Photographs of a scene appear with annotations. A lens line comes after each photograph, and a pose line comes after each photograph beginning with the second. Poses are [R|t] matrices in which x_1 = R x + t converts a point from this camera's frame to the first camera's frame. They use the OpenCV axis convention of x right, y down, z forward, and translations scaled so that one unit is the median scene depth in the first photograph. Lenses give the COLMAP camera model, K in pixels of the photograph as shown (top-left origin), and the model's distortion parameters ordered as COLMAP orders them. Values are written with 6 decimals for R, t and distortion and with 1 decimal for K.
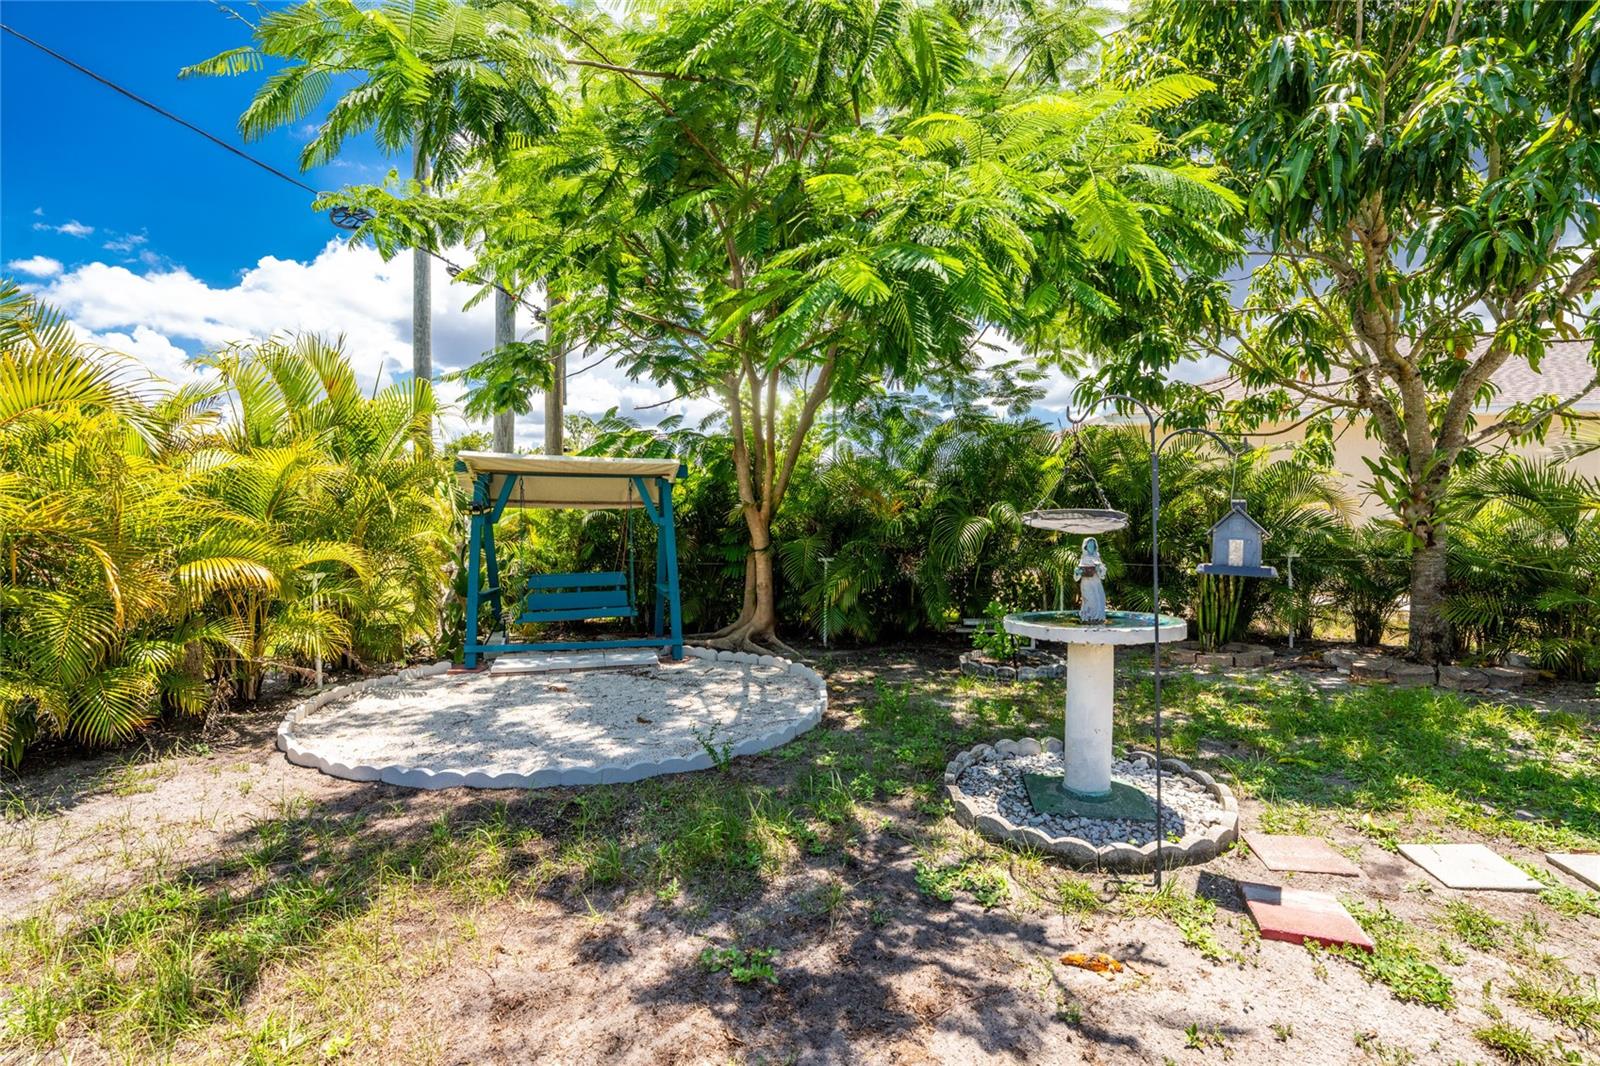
lens RADIAL K [[656.6, 0, 792.3], [0, 656.6, 534.9], [0, 0, 1]] dist [-0.002344, -0.000145]
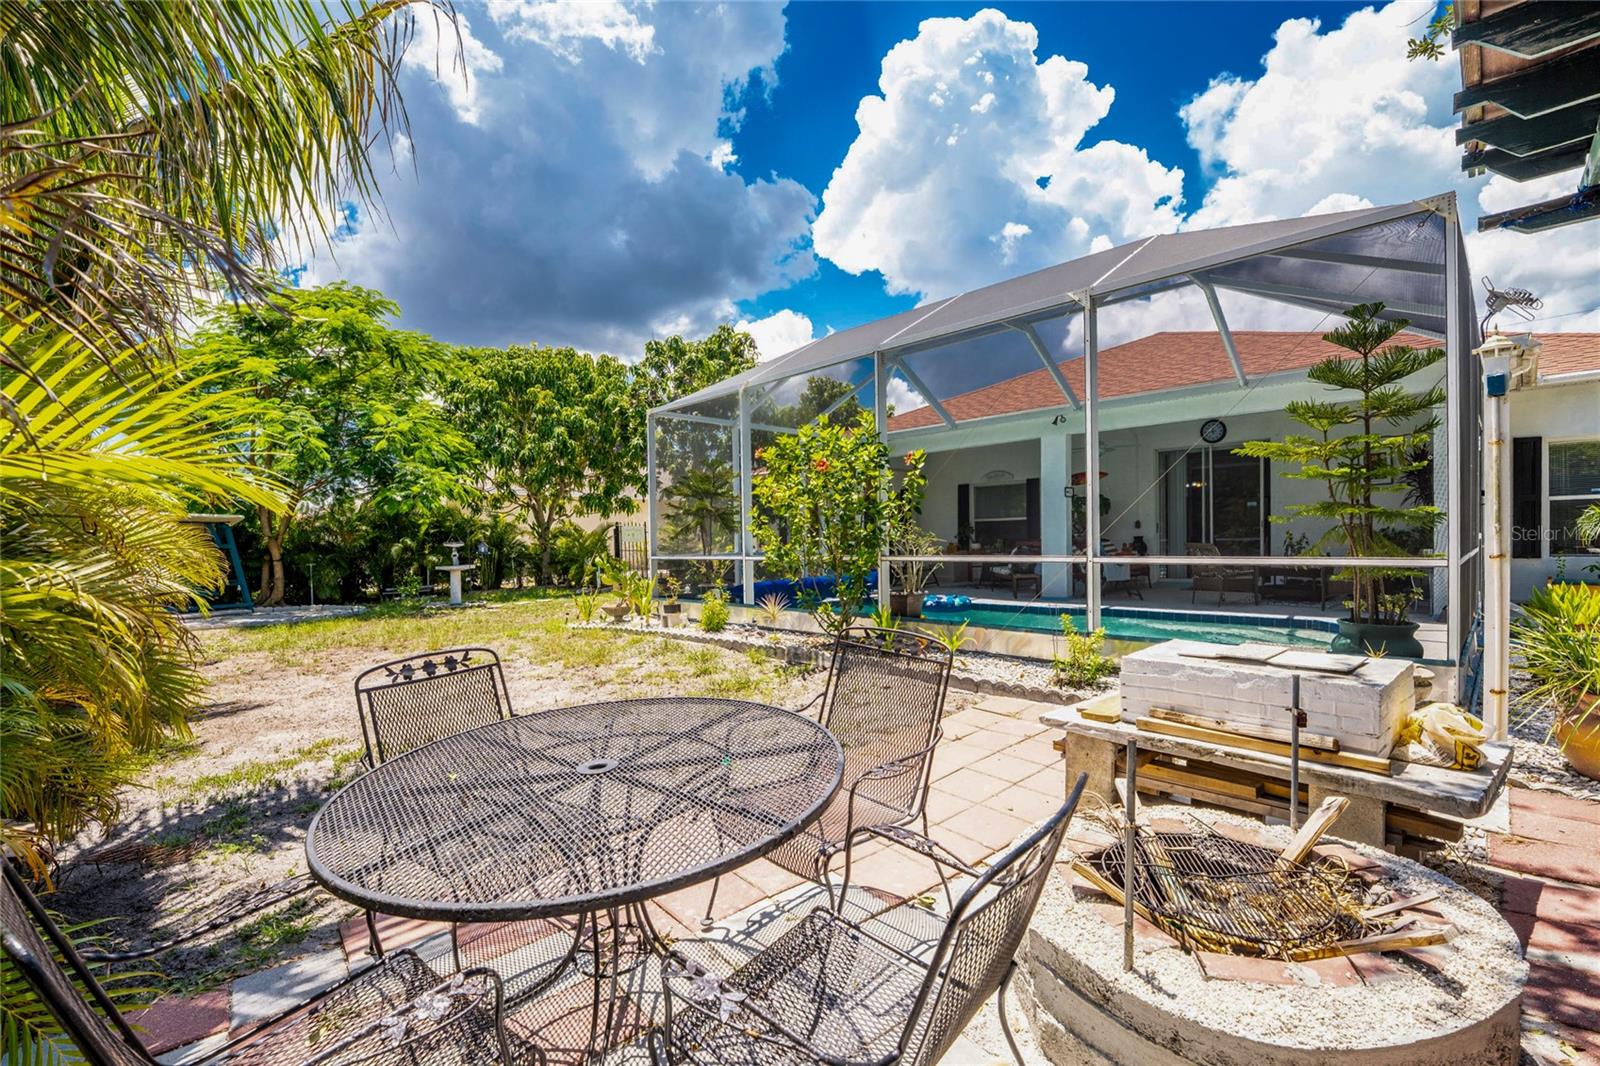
lens RADIAL K [[656.6, 0, 792.3], [0, 656.6, 534.9], [0, 0, 1]] dist [-0.002344, -0.000145]
pose [[0.559574, -0.000451, 0.828780, -0.903672], [0.021009, 0.999686, -0.013641, 0.007737], [-0.828514, 0.025045, 0.559408, -1.580733]]
